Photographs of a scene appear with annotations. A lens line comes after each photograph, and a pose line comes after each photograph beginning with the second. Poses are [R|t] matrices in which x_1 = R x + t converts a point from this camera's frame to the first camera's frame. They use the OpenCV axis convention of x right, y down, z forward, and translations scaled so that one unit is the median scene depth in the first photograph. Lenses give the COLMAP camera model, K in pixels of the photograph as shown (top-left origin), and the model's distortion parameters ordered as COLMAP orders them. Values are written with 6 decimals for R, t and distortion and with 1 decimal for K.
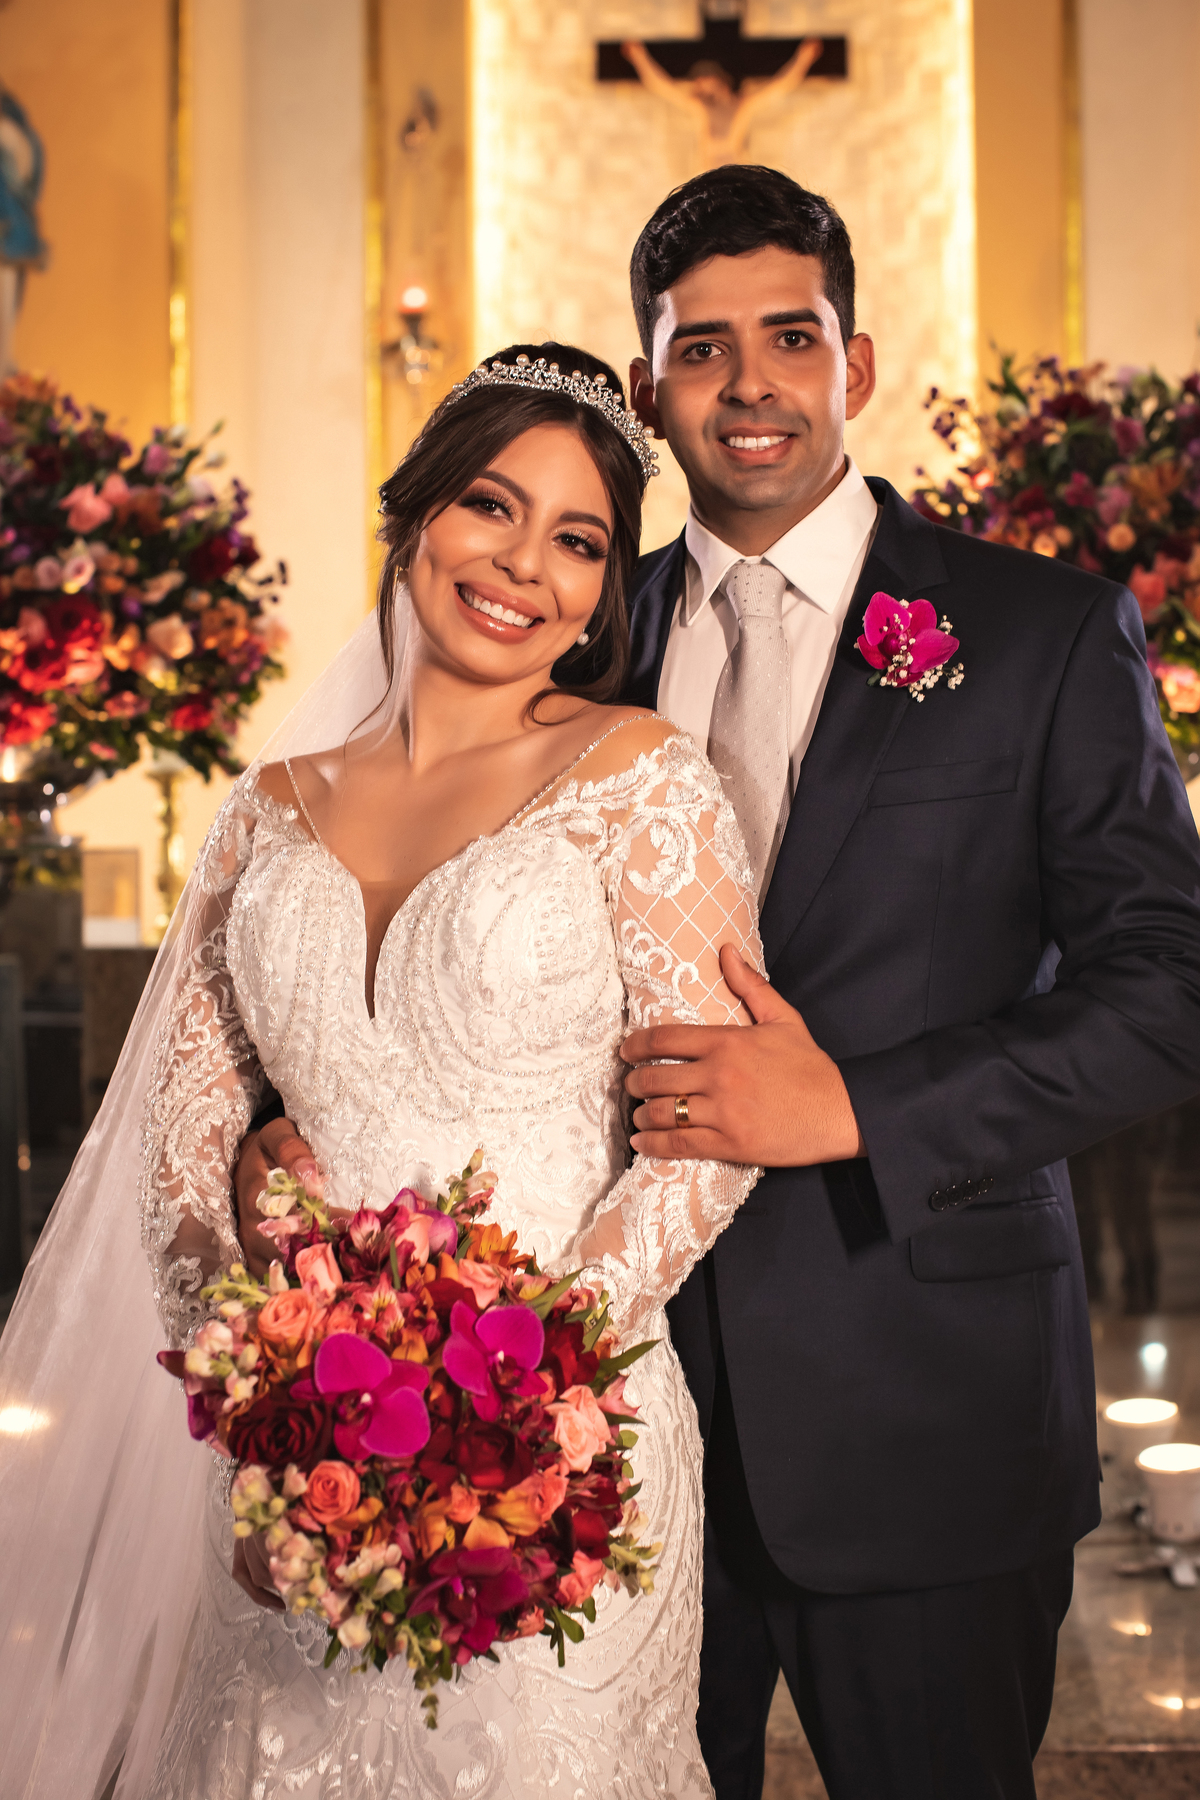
lens RADIAL K [[2627.1, 0, 600.0], [0, 2627.1, 900.0], [0, 0, 1]] dist [-0.120244, 0.091199]
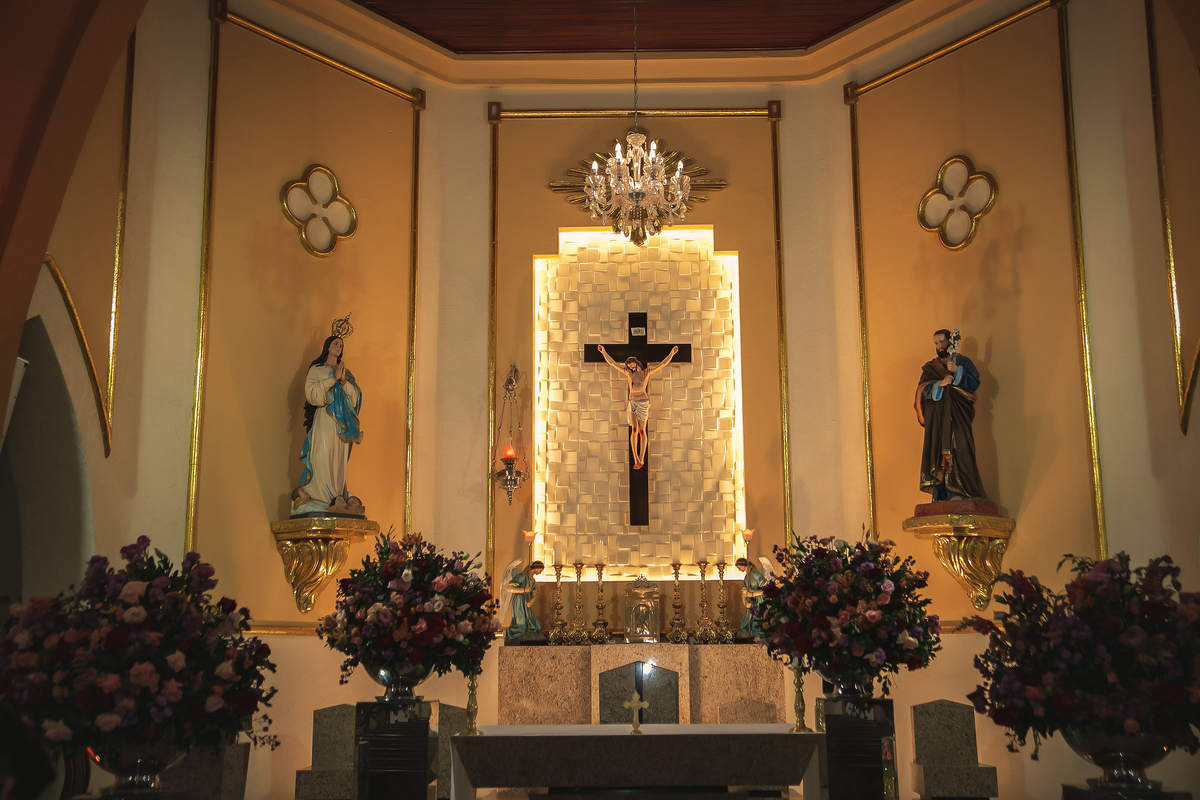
lens RADIAL K [[1335.3, 0, 600.0], [0, 1335.3, 400.0], [0, 0, 1]] dist [0.008523, 0.014745]
pose [[0.997972, 0.018294, 0.060977, -0.157349], [-0.004252, 0.974835, -0.222885, -0.021026], [-0.063520, 0.222174, 0.972936, -0.464840]]
